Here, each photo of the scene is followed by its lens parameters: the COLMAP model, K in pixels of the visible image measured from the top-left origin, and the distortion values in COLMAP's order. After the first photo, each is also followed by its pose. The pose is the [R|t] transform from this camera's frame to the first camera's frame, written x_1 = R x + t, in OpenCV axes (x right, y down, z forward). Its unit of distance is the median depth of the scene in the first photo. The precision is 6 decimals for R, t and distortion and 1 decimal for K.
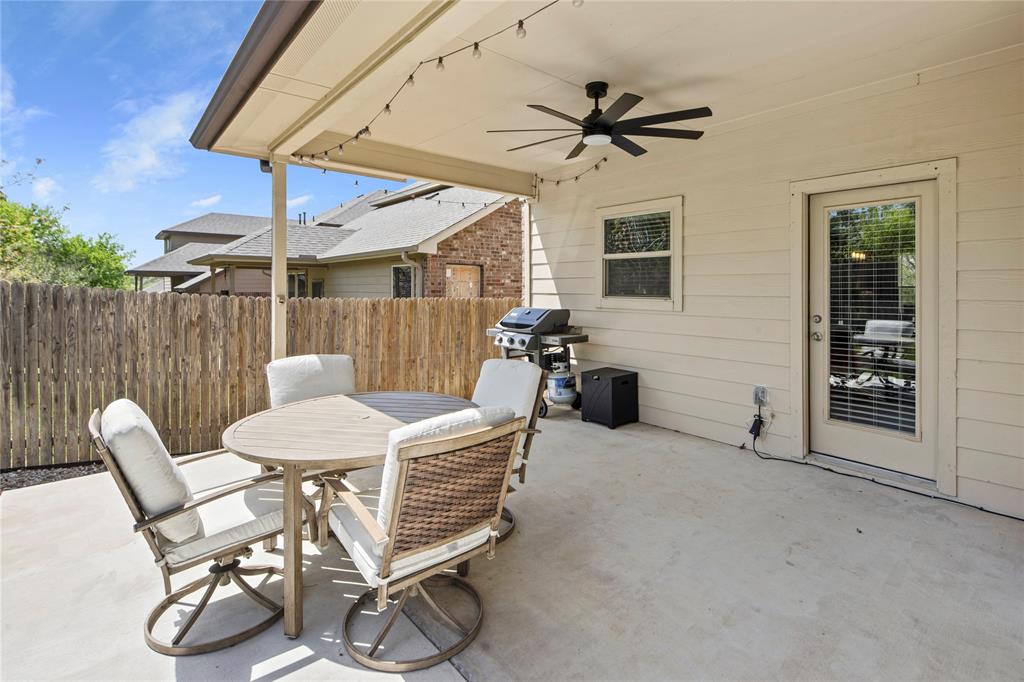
lens RADIAL K [[494.8, 0, 521.8], [0, 494.8, 285.4], [0, 0, 1]] dist [0.004195, -0.000878]
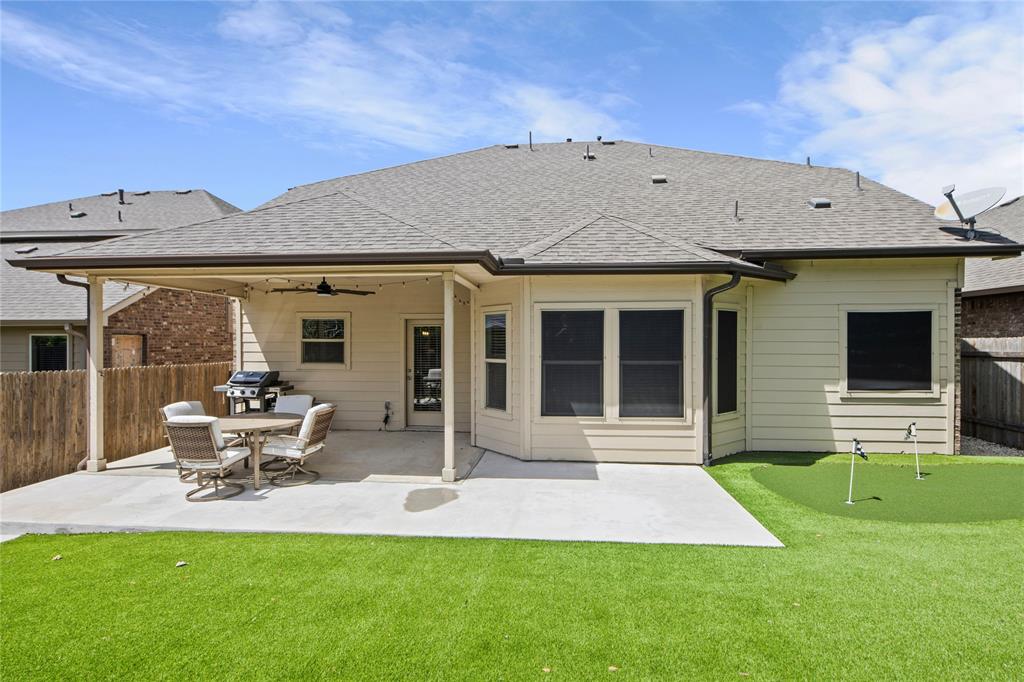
lens RADIAL K [[494.8, 0, 519.8], [0, 494.8, 338.7], [0, 0, 1]] dist [0.004195, -0.000878]
pose [[0.712297, -0.000880, 0.701877, -0.494368], [-0.001215, 0.999996, 0.002488, -0.065298], [-0.701877, -0.002625, 0.712293, -0.757443]]
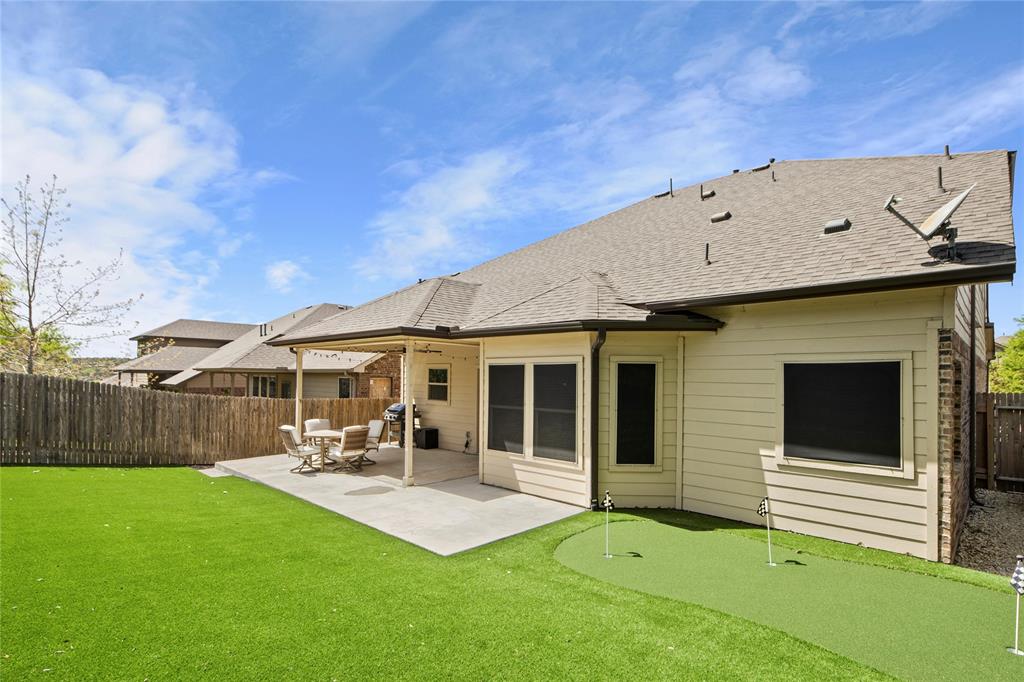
lens RADIAL K [[494.8, 0, 522.2], [0, 494.8, 369.2], [0, 0, 1]] dist [0.004195, -0.000878]
pose [[0.993783, 0.010966, 0.110793, 0.341828], [-0.009792, 0.999890, -0.011136, -0.102754], [-0.110903, 0.009982, 0.993781, -1.469263]]
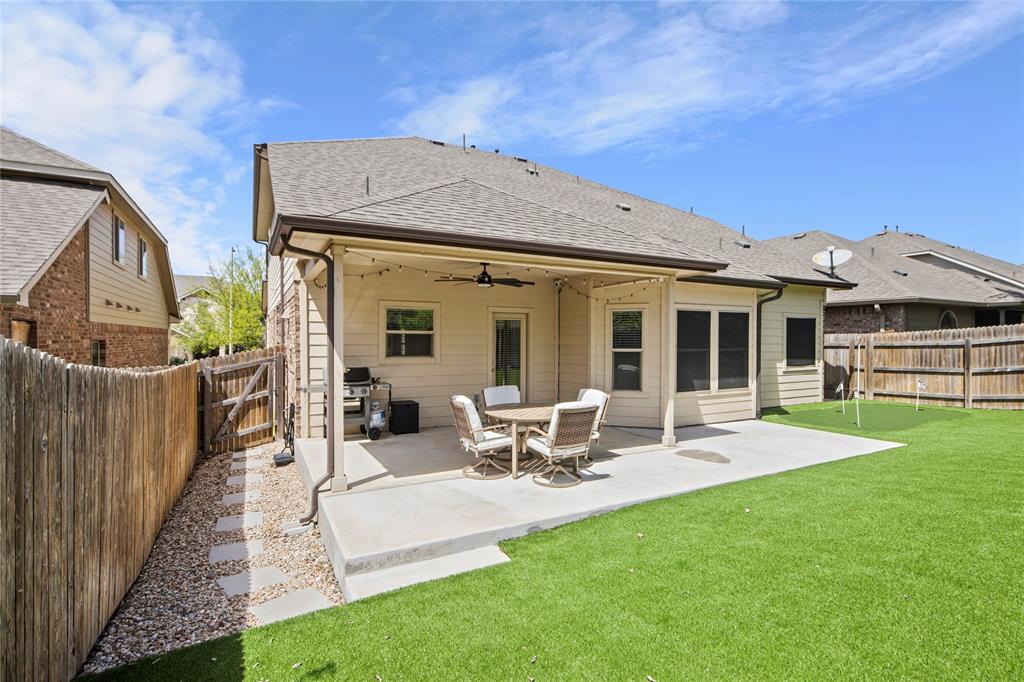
lens RADIAL K [[494.8, 0, 518.6], [0, 494.8, 340.7], [0, 0, 1]] dist [0.004195, -0.000878]
pose [[0.198977, -0.003338, 0.979998, -1.234716], [-0.006185, 0.999970, 0.004662, -0.037968], [-0.979985, -0.006989, 0.198951, 0.264276]]
